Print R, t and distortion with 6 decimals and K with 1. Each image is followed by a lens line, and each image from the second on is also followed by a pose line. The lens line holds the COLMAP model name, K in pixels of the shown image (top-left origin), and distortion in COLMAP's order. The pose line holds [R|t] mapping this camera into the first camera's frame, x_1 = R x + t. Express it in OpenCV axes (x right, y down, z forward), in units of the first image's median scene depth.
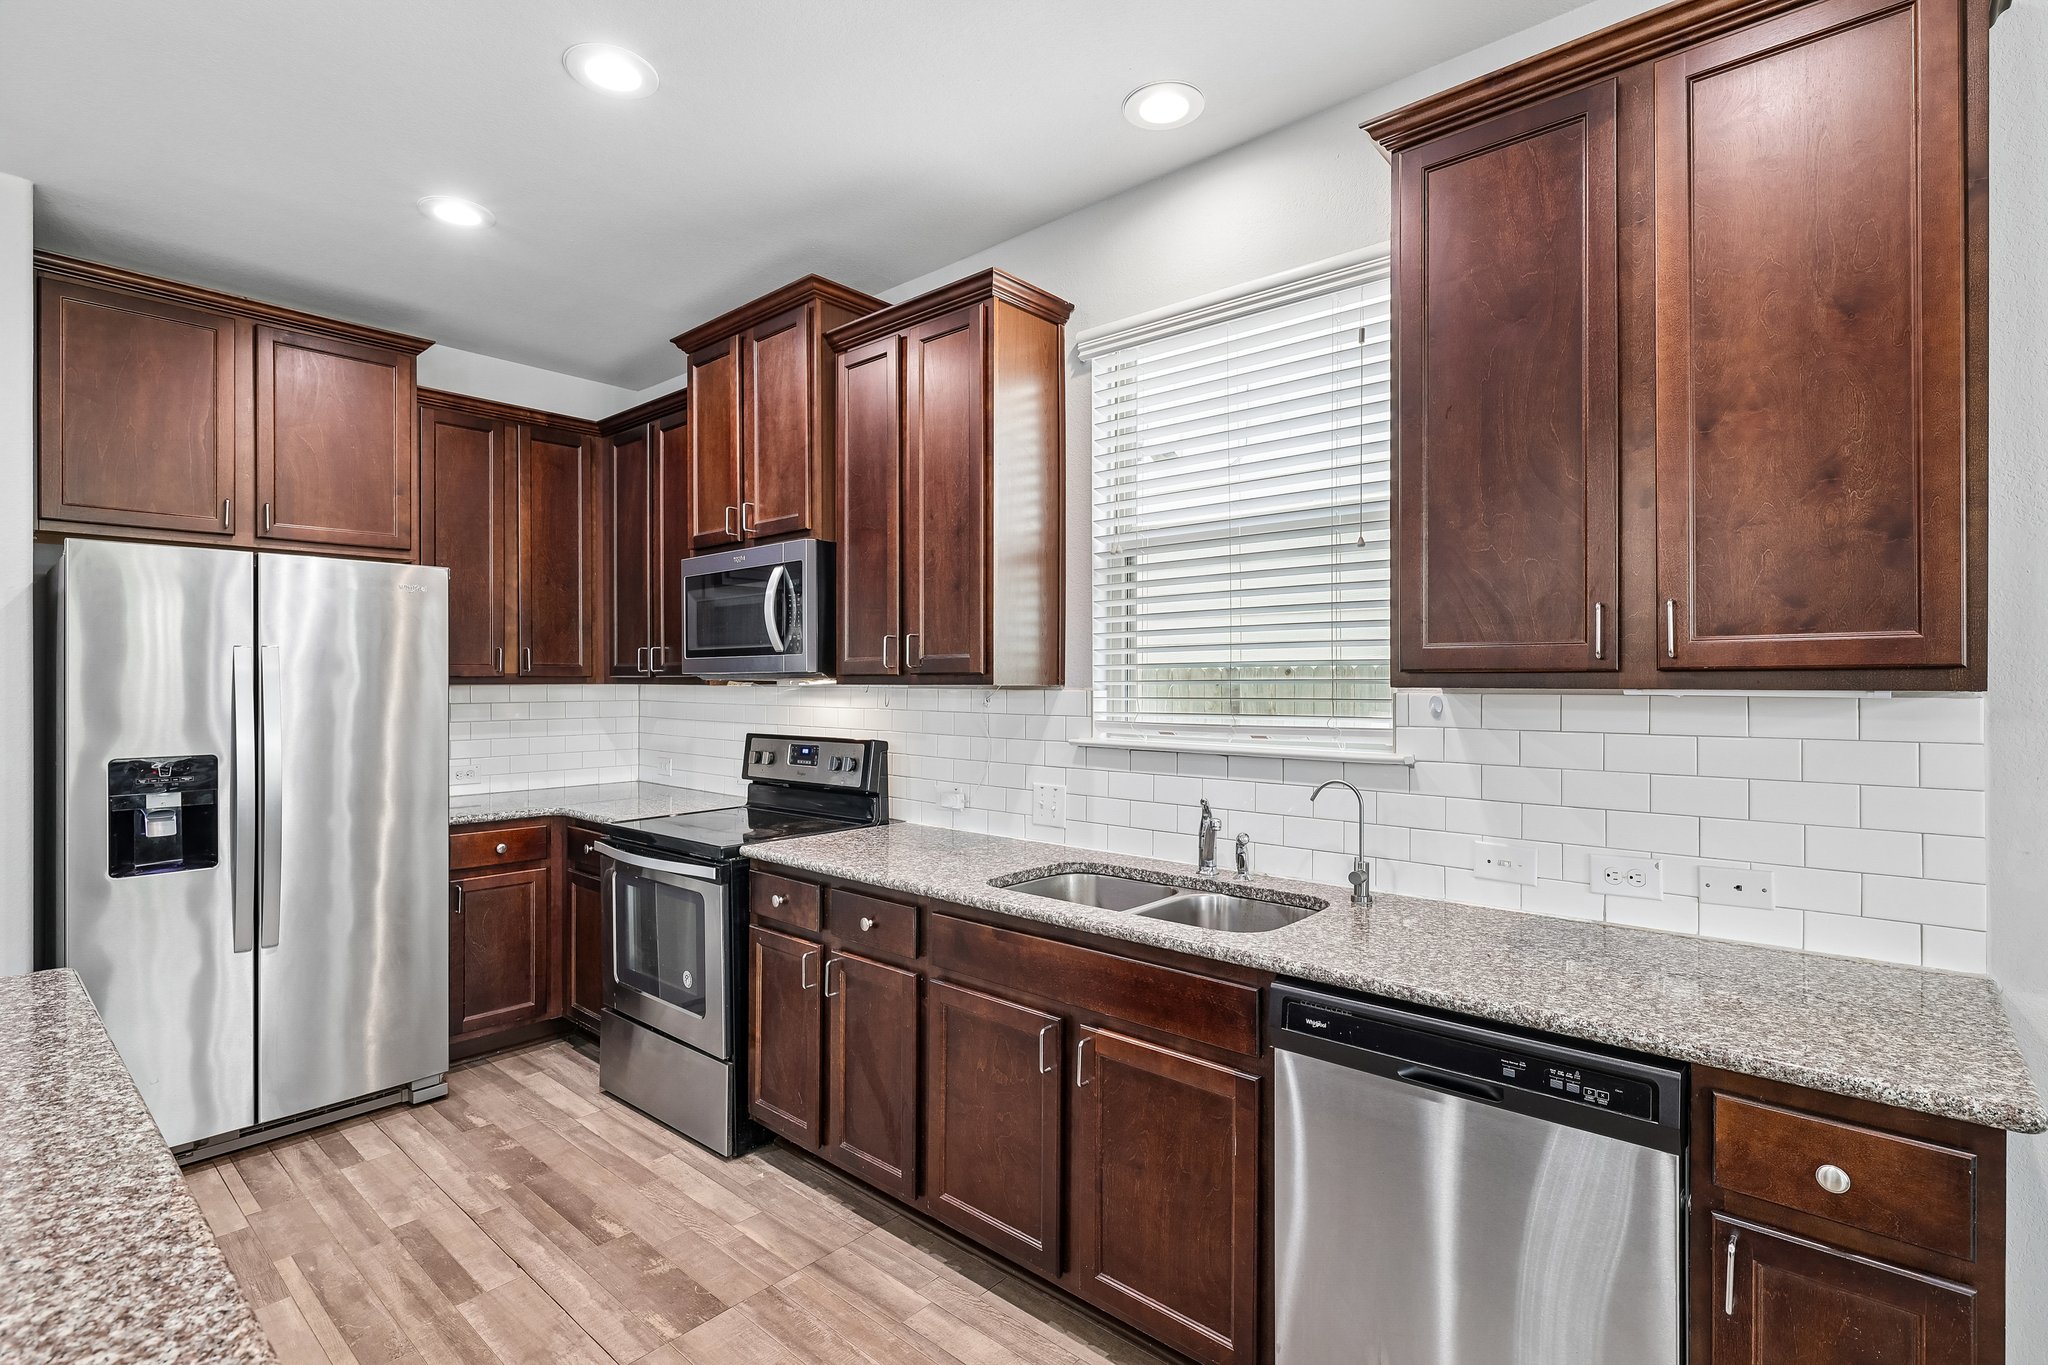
lens RADIAL K [[967.3, 0, 1024.0], [0, 967.3, 682.5], [0, 0, 1]] dist [-0.000738, 0.000979]
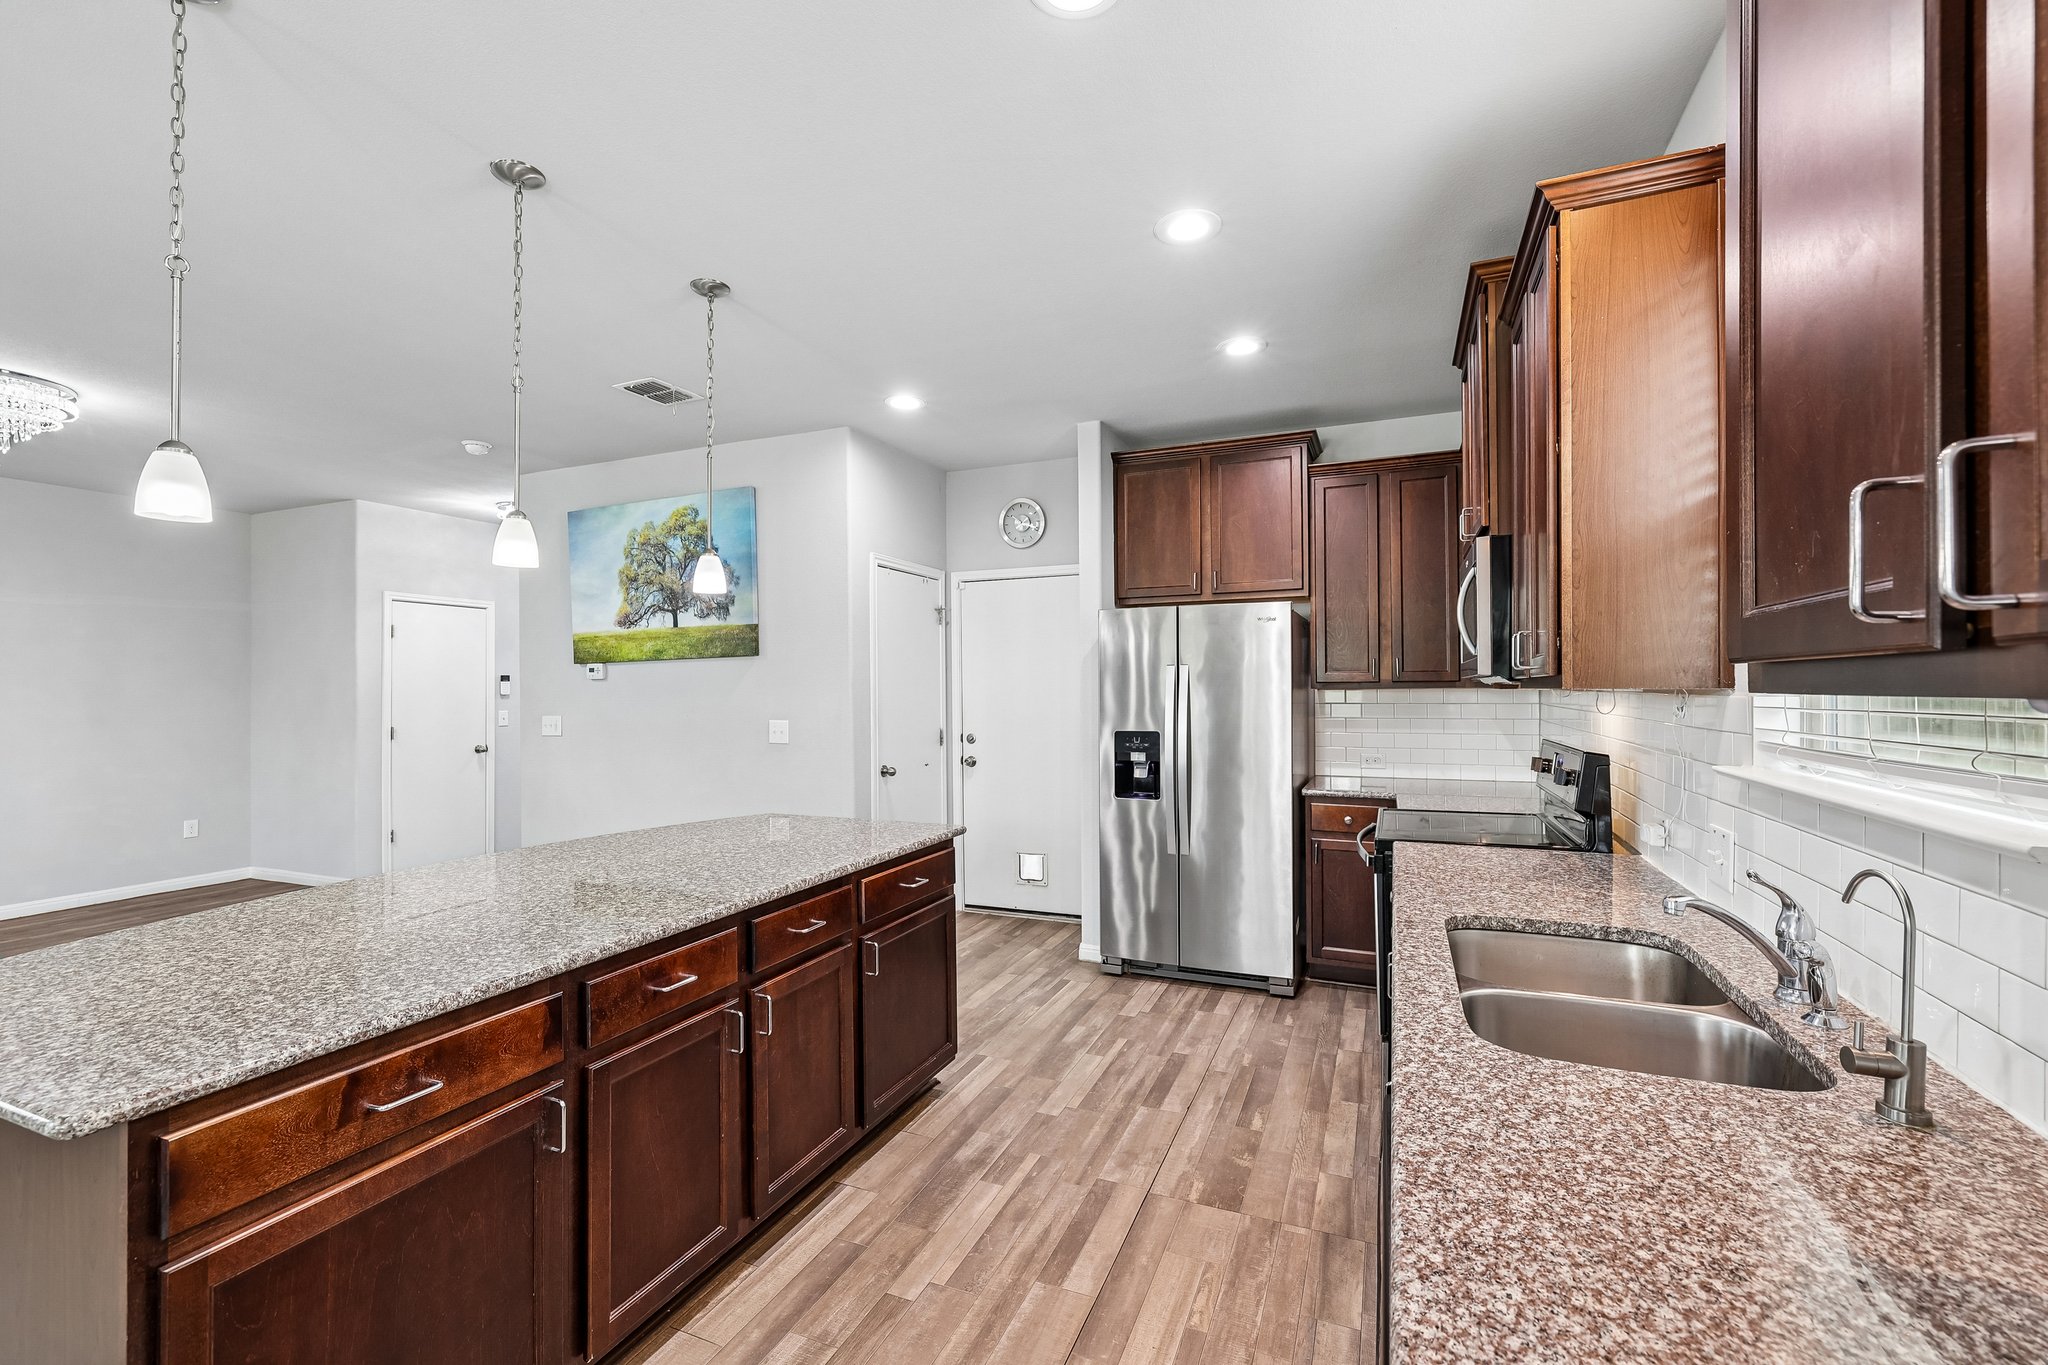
lens RADIAL K [[861.4, 0, 1031.9], [0, 861.4, 681.9], [0, 0, 1]] dist [-0.002361, 0.001355]
pose [[0.319018, -0.007641, -0.947718, 0.480866], [0.002477, 0.999971, -0.007228, 0.000454], [0.947746, -0.000042, 0.319027, 0.324398]]
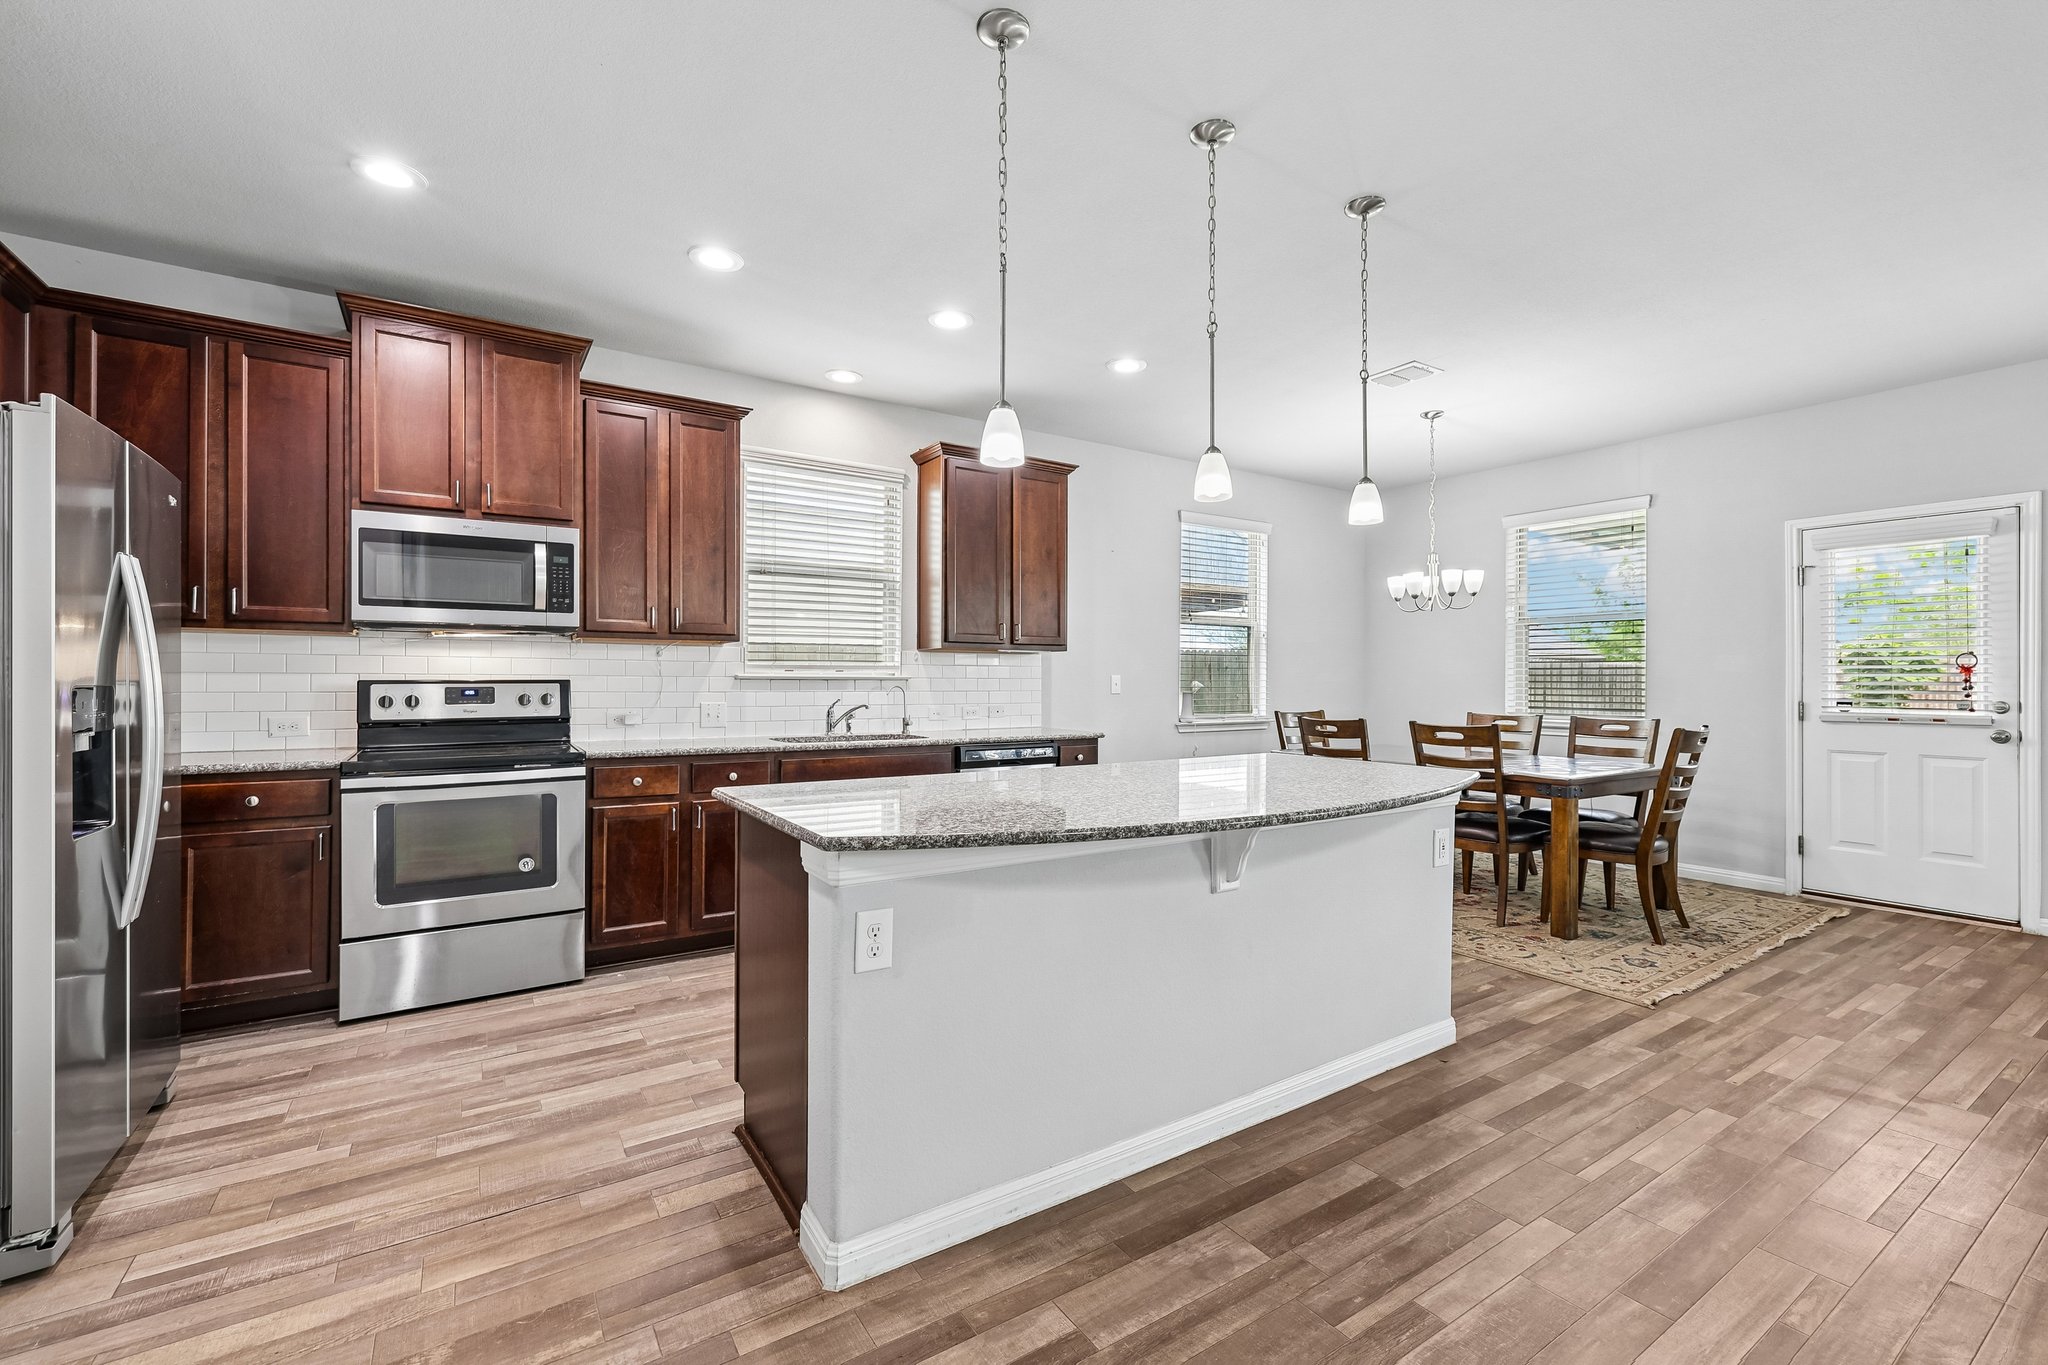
lens RADIAL K [[861.4, 0, 1031.9], [0, 861.4, 681.9], [0, 0, 1]] dist [-0.002361, 0.001355]
pose [[0.264995, 0.000182, 0.964250, -1.315290], [-0.001955, 0.999998, 0.000348, 0.069871], [-0.964248, -0.001978, 0.264995, 0.069060]]
